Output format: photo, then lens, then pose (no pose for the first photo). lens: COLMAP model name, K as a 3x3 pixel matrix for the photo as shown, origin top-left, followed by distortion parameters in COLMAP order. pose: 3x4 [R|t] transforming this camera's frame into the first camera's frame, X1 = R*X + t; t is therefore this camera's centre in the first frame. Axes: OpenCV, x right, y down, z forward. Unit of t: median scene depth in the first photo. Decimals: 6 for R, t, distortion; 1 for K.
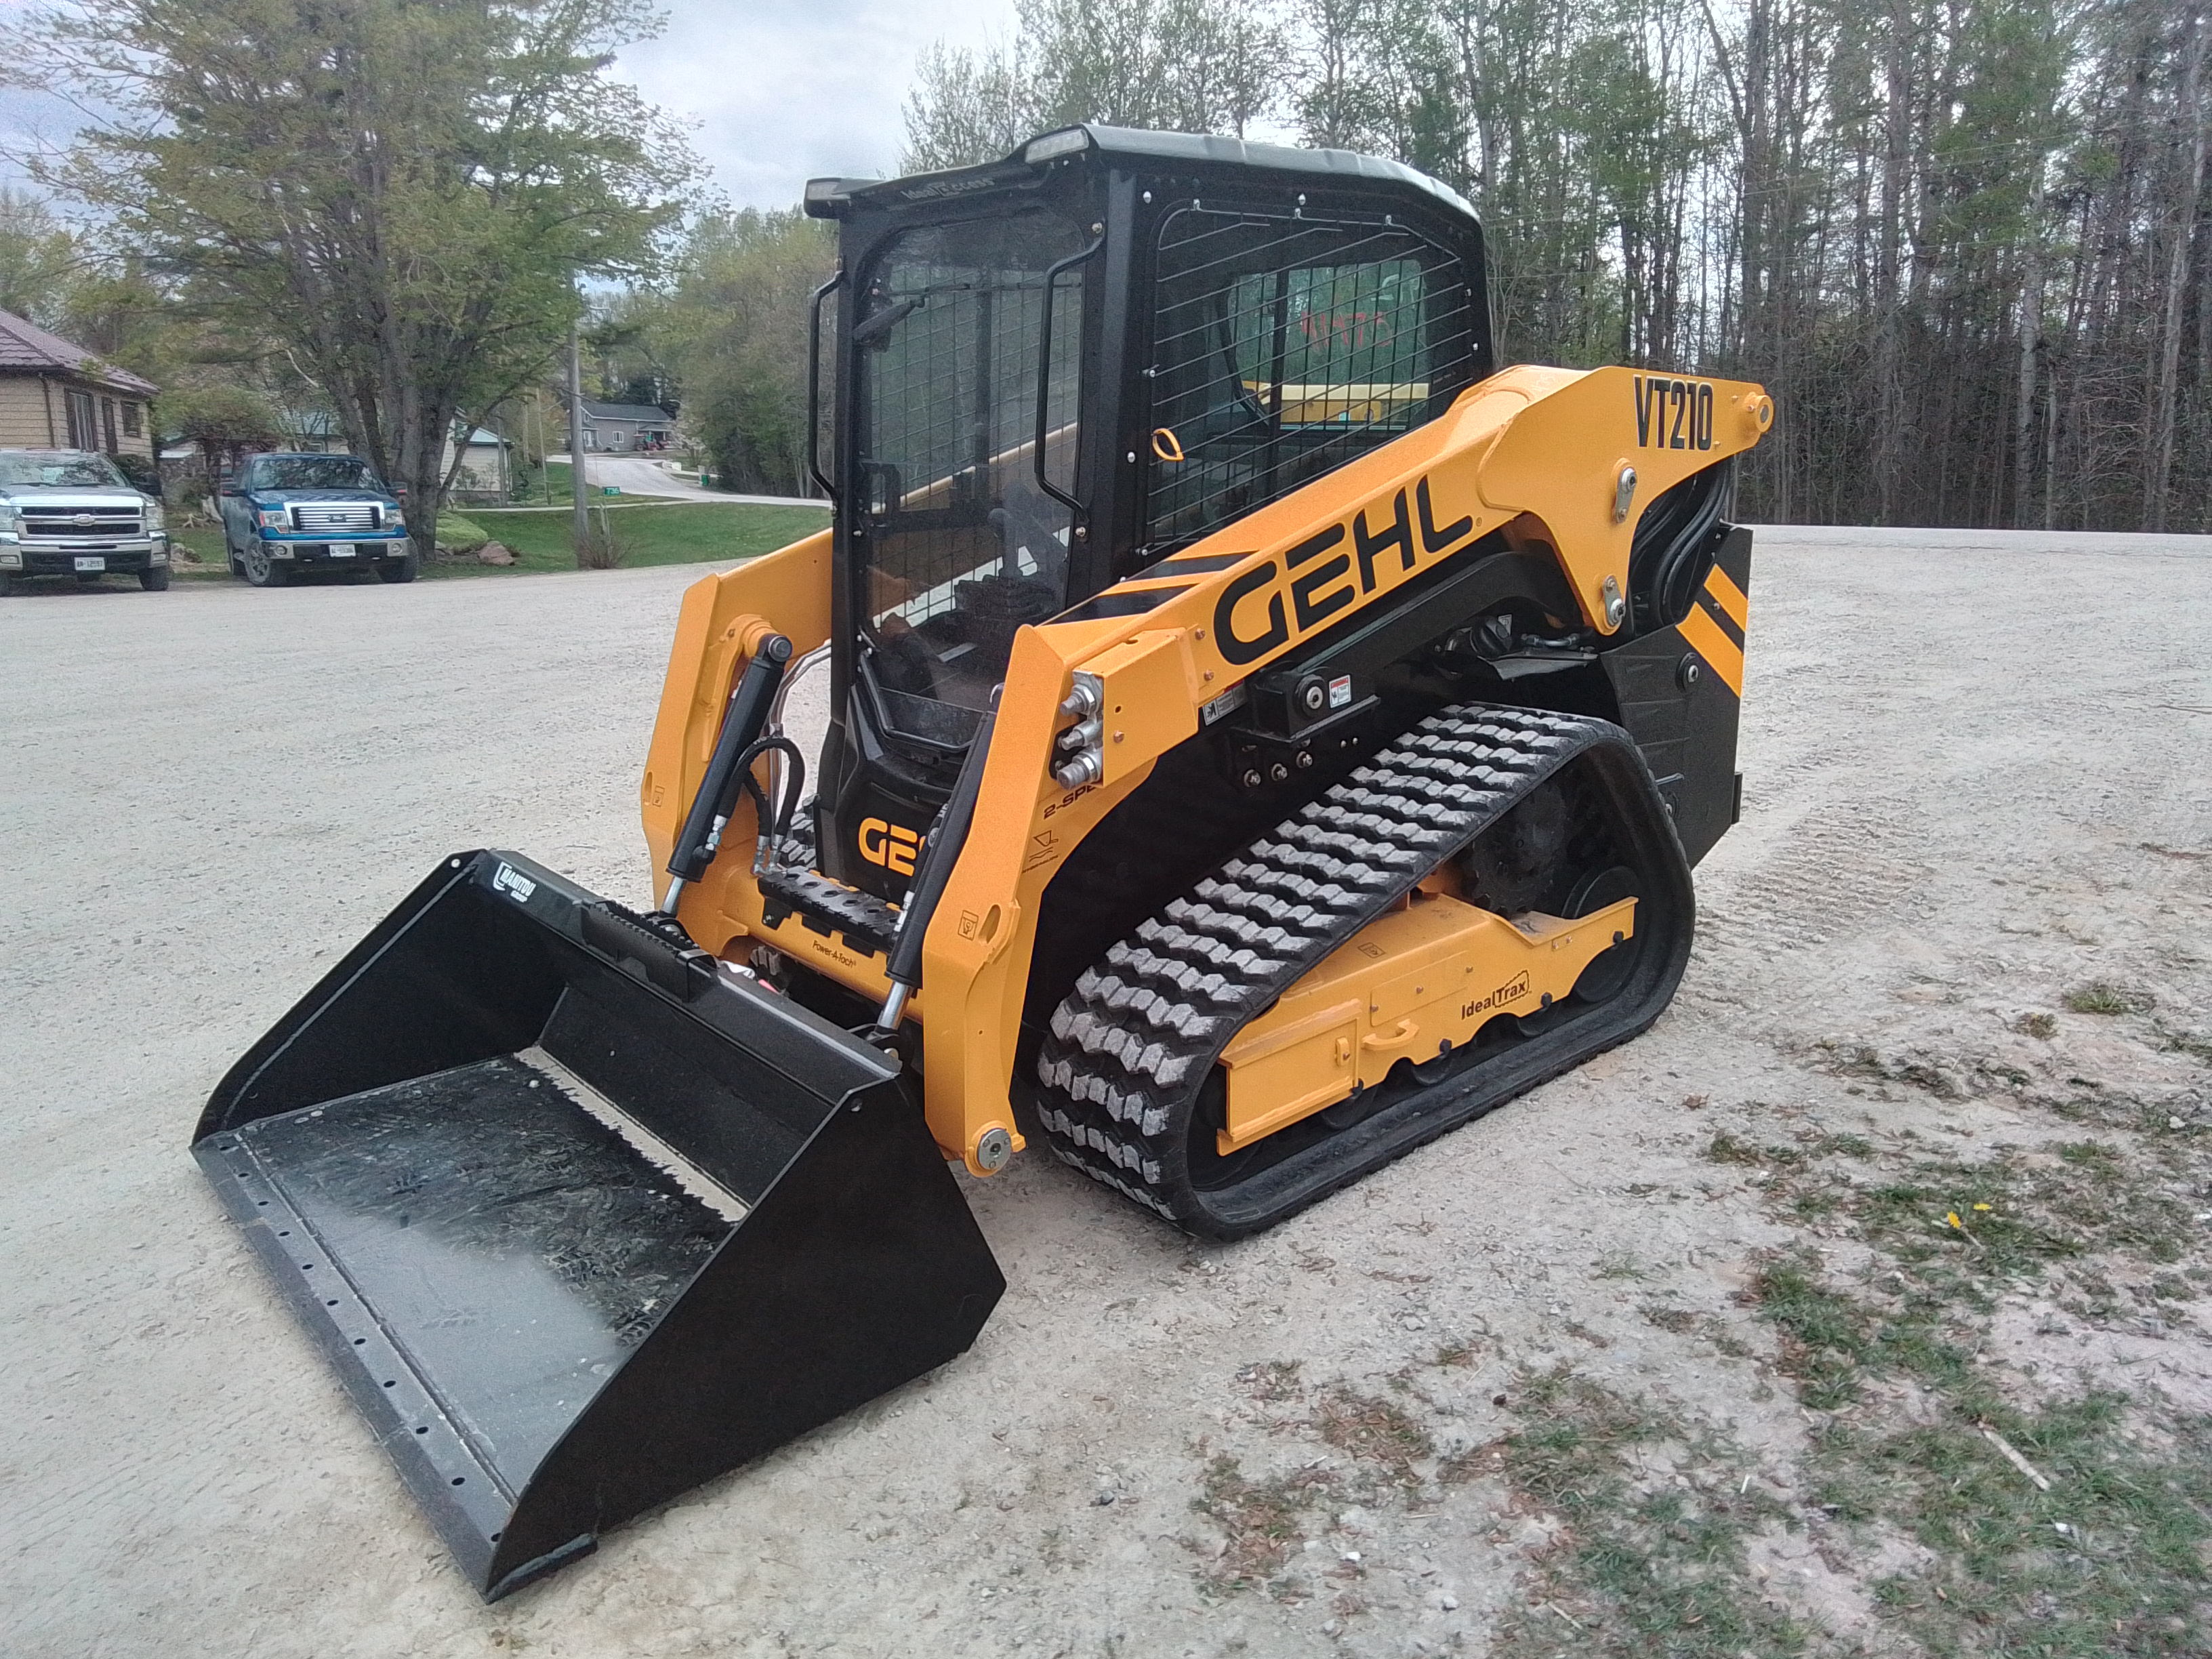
lens RADIAL K [[1579.8, 0, 1117.9], [0, 1579.8, 836.1], [0, 0, 1]] dist [0.058715, -0.068820]
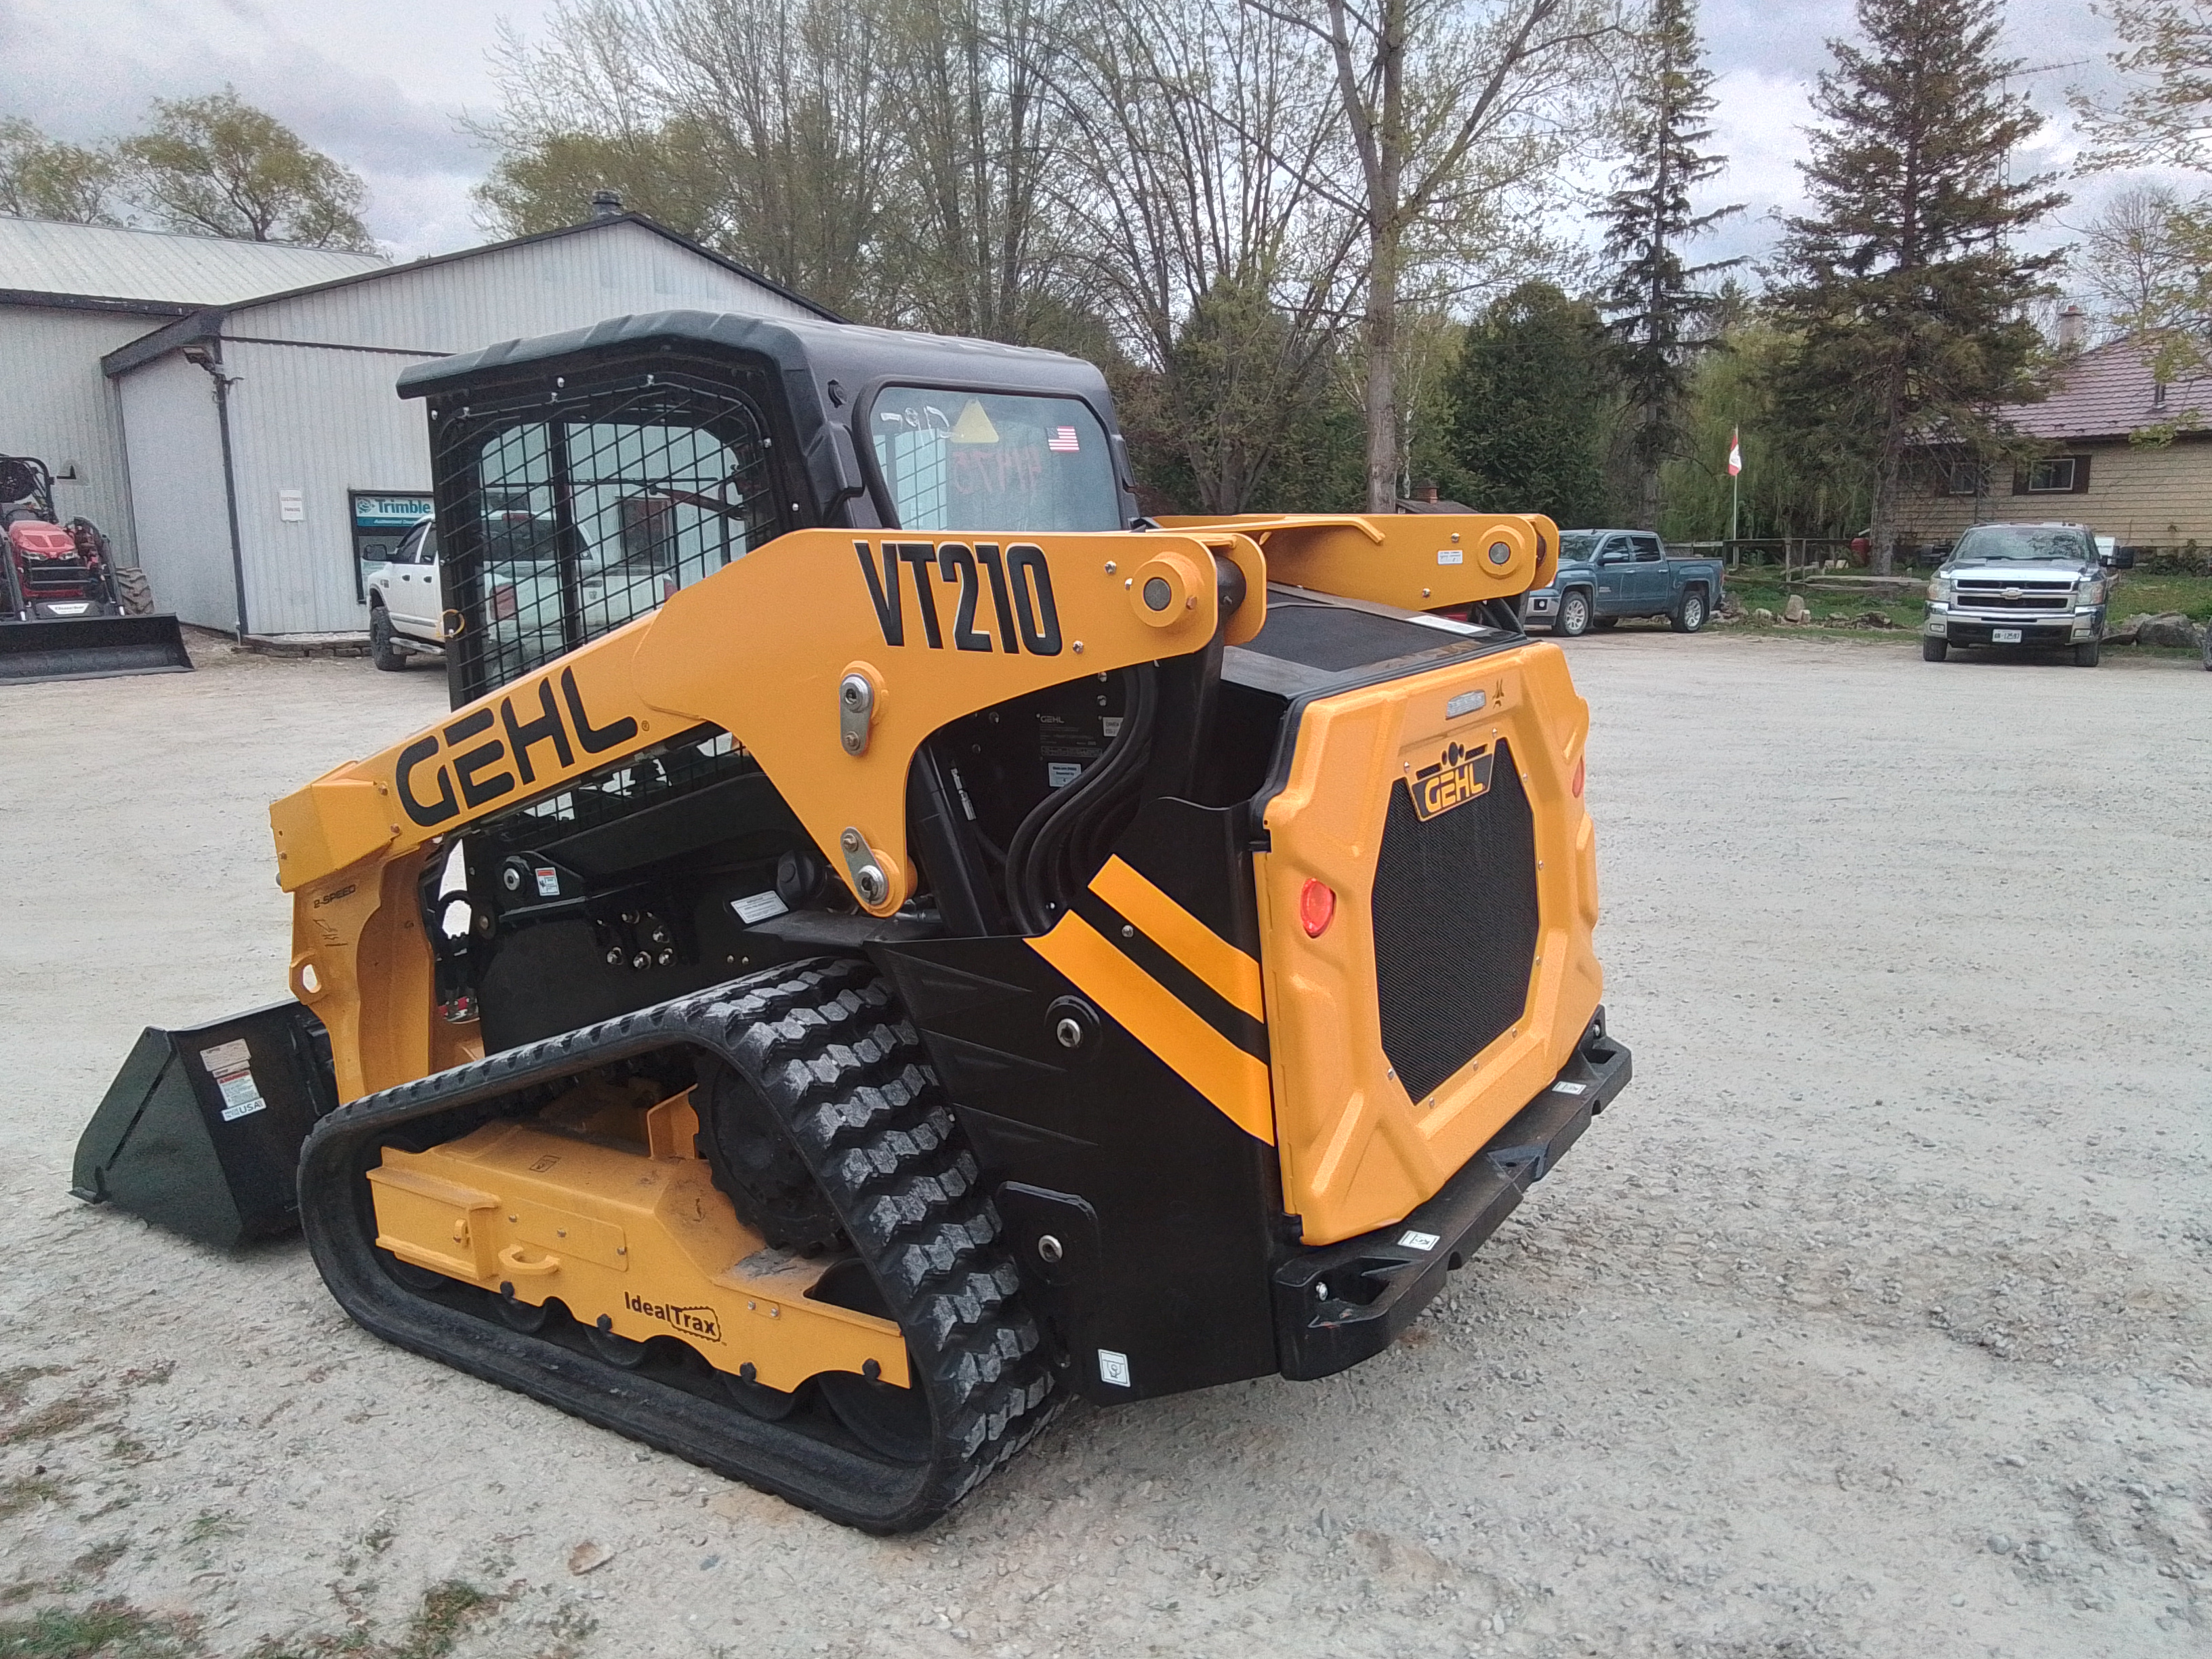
lens RADIAL K [[1598.2, 0, 1115.7], [0, 1598.2, 819.6], [0, 0, 1]] dist [0.050126, -0.066716]
pose [[0.222801, 0.166851, -0.960479, 1.133028], [-0.204768, 0.971274, 0.121226, -0.313446], [0.953116, 0.169667, 0.250567, 1.072022]]
